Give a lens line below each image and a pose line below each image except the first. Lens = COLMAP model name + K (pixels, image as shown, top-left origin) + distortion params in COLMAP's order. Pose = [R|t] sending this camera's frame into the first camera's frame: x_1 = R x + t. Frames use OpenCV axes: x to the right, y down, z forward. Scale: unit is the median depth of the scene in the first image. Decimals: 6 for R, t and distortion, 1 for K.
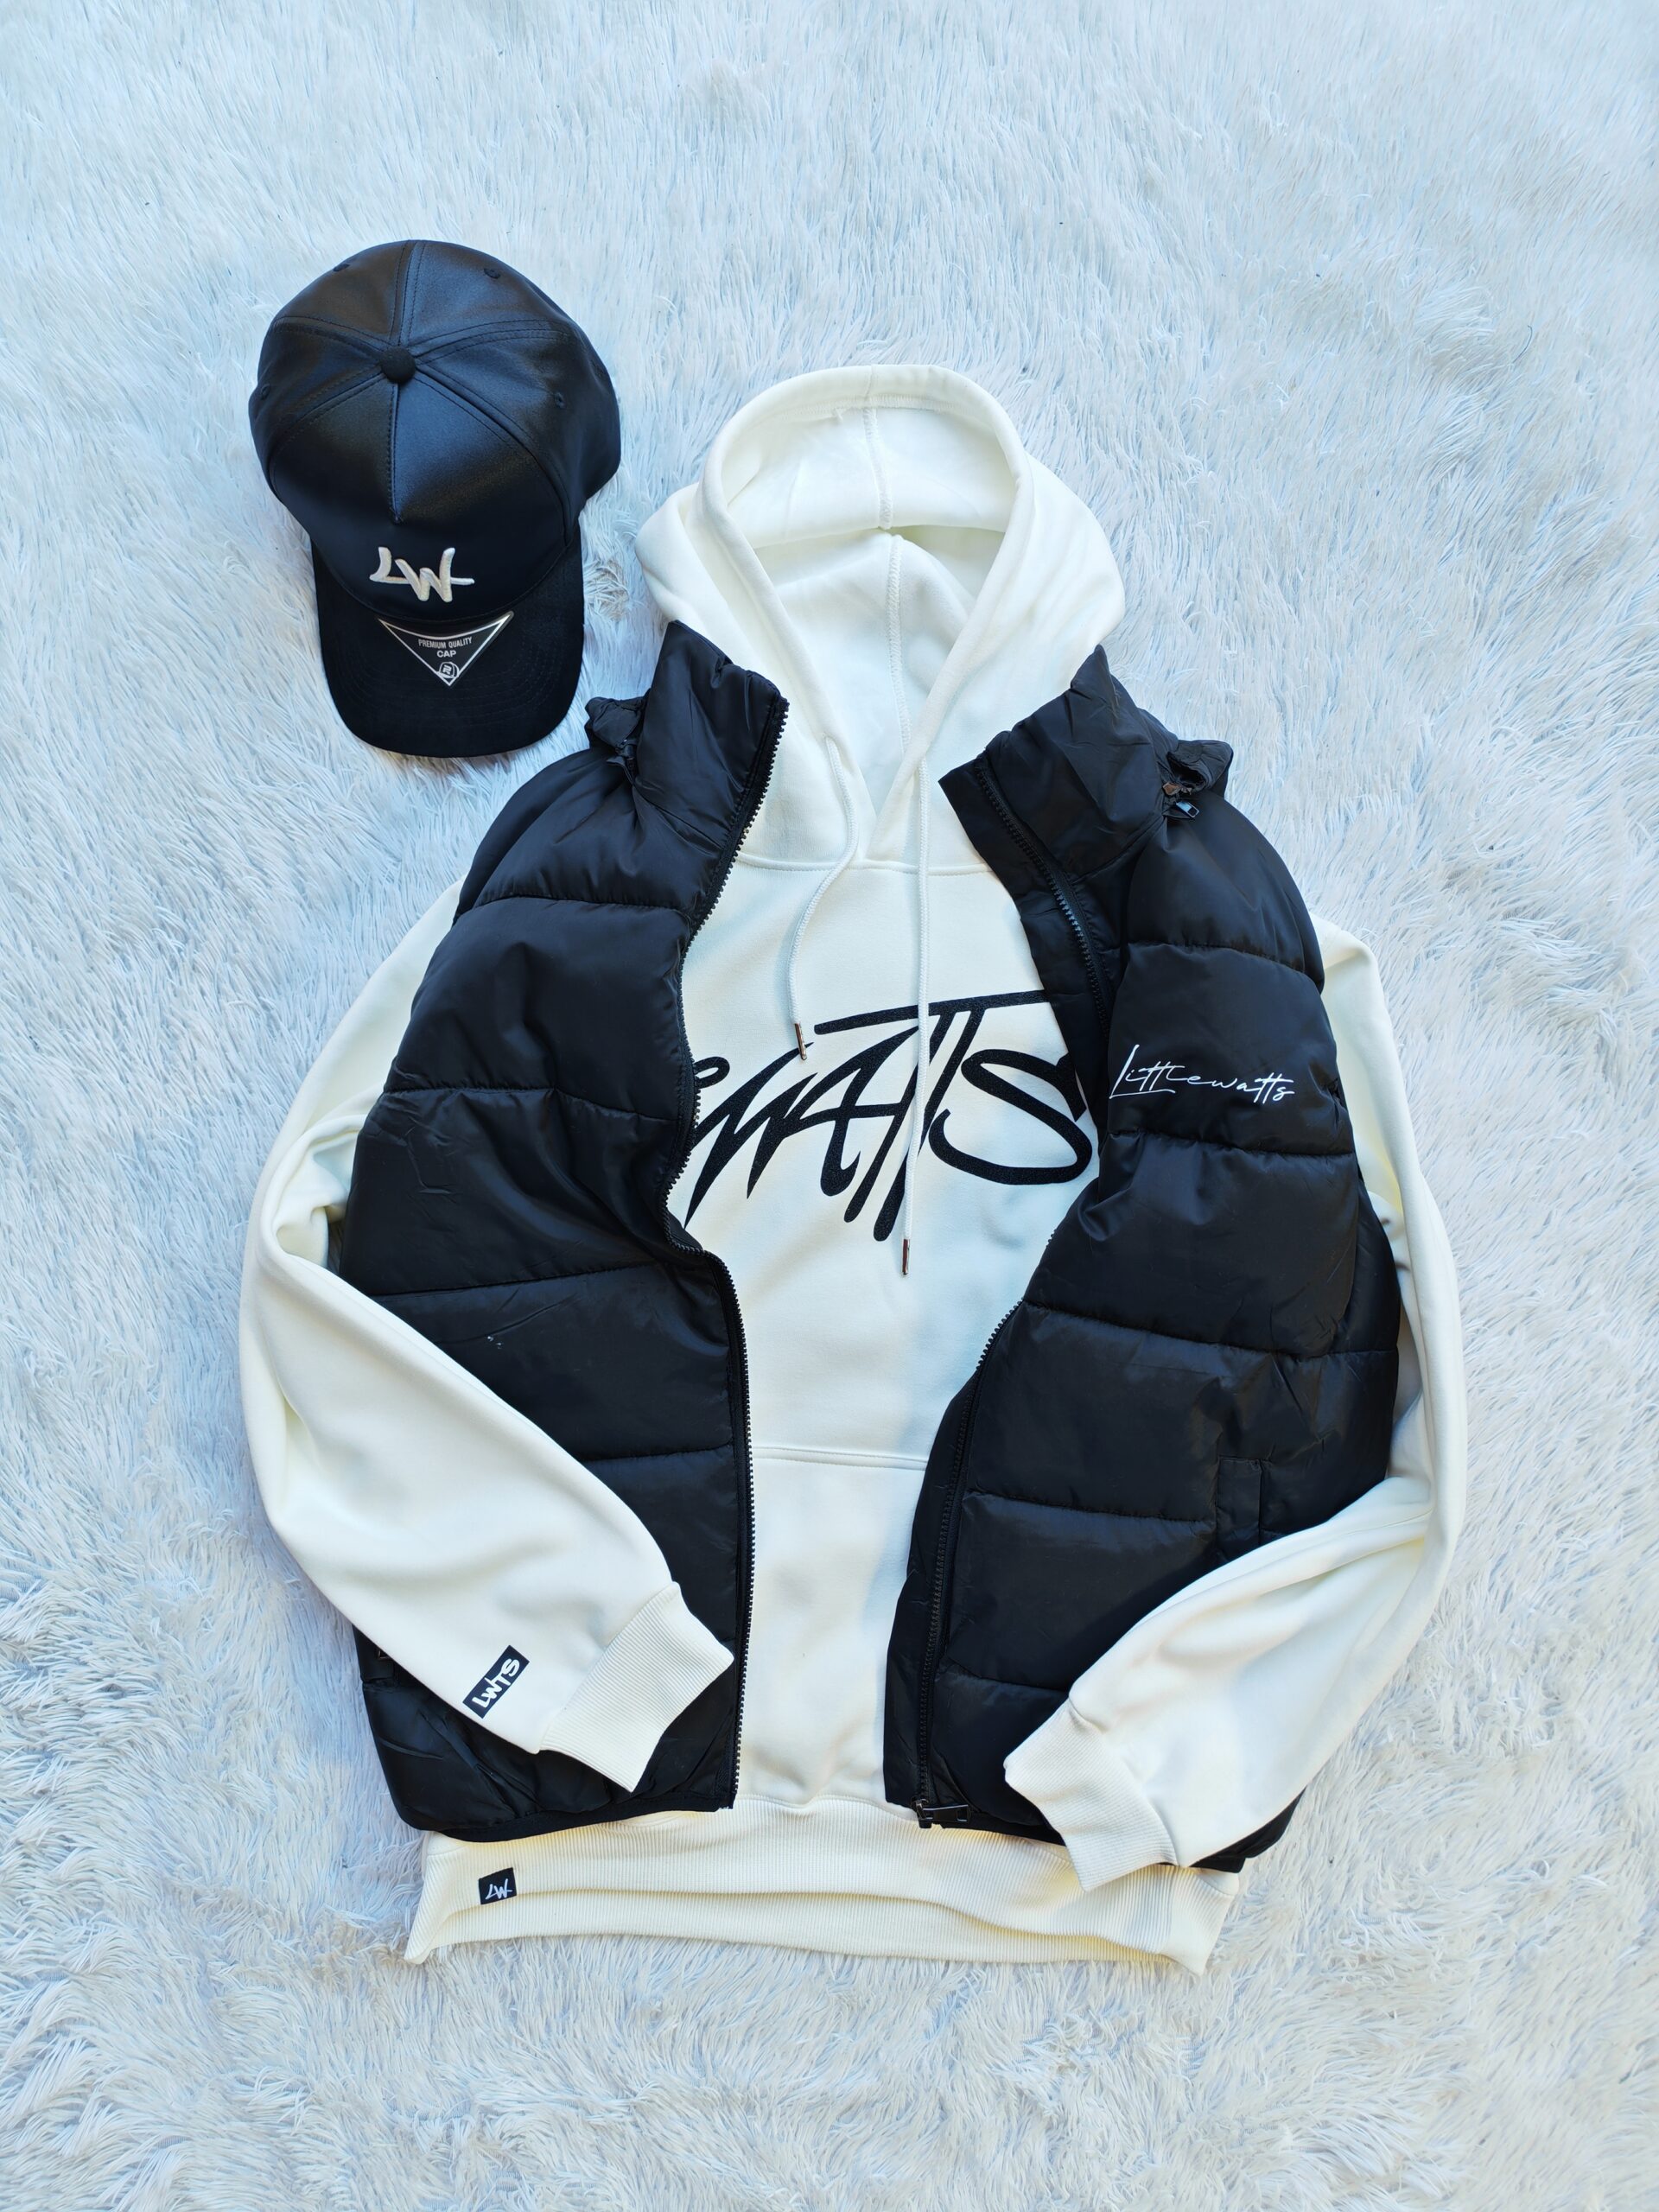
lens RADIAL K [[1483.1, 0, 841.8], [0, 1483.1, 1084.7], [0, 0, 1]] dist [0.002926, -0.018459]
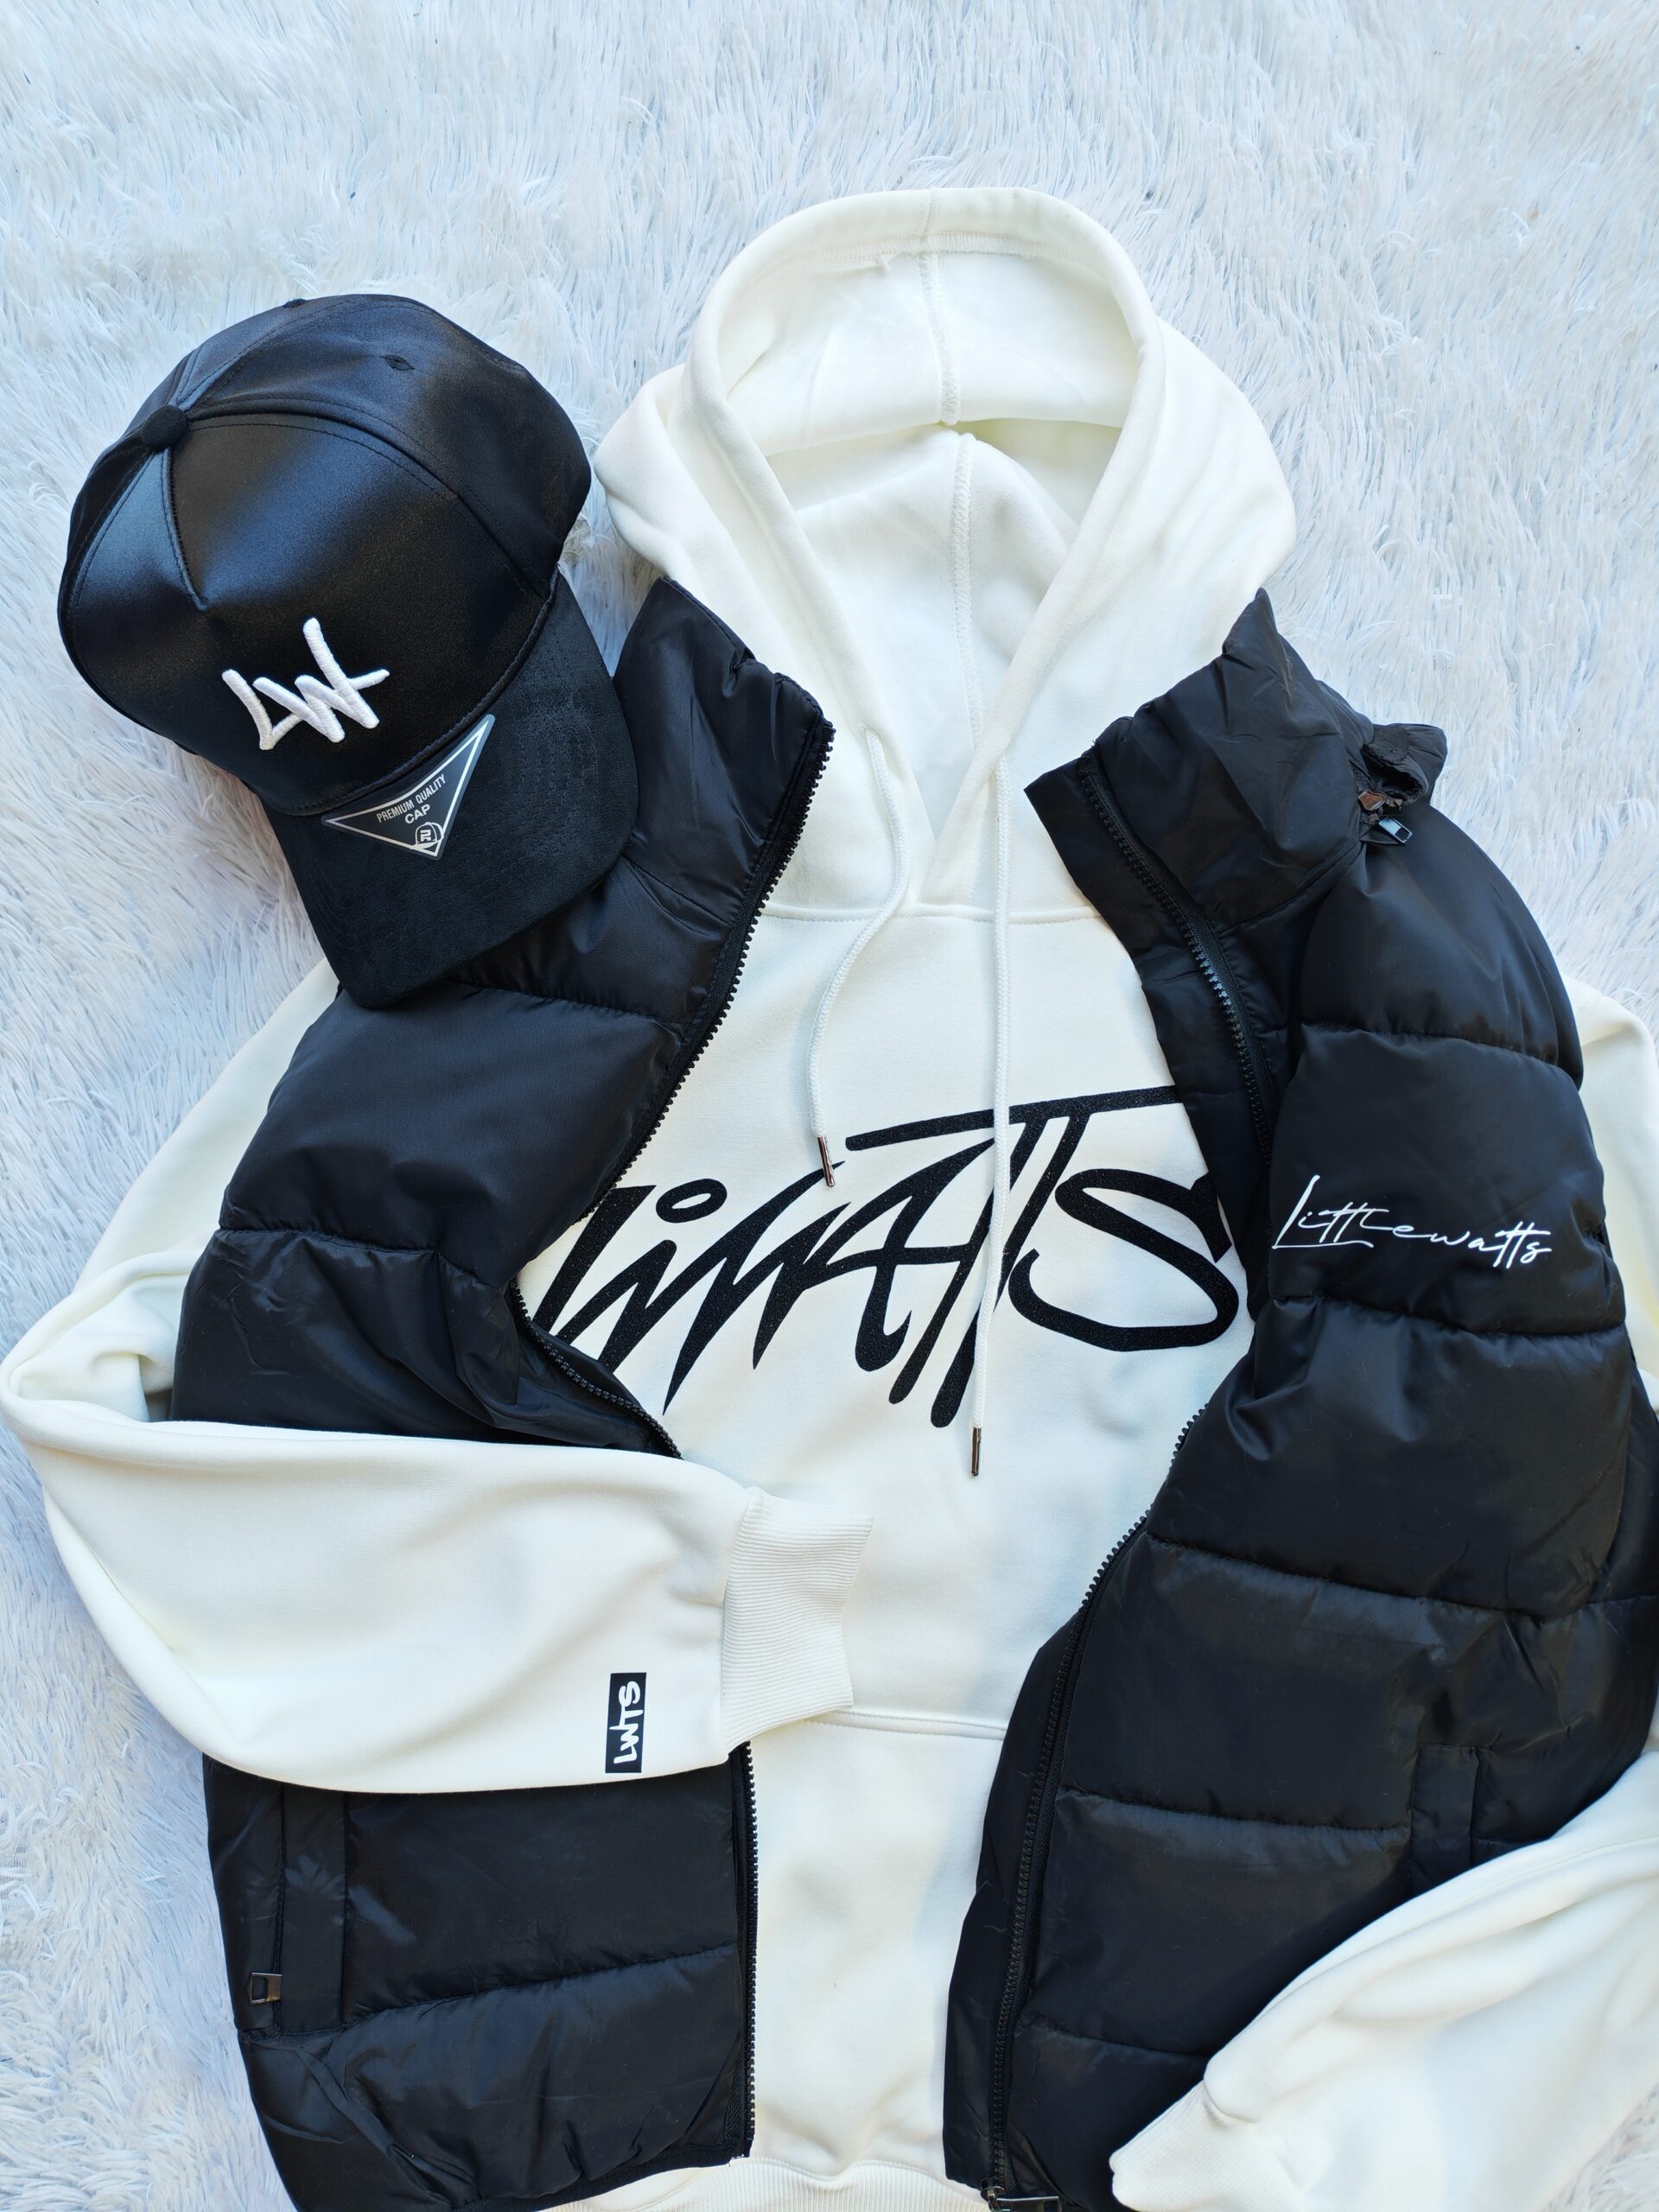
lens RADIAL K [[1483.1, 0, 839.7], [0, 1483.1, 1084.0], [0, 0, 1]] dist [0.002926, -0.018459]
pose [[0.999003, 0.001174, -0.044625, 0.009115], [0.000027, 0.999638, 0.026898, -0.081855], [0.044641, -0.026873, 0.998642, 0.286495]]
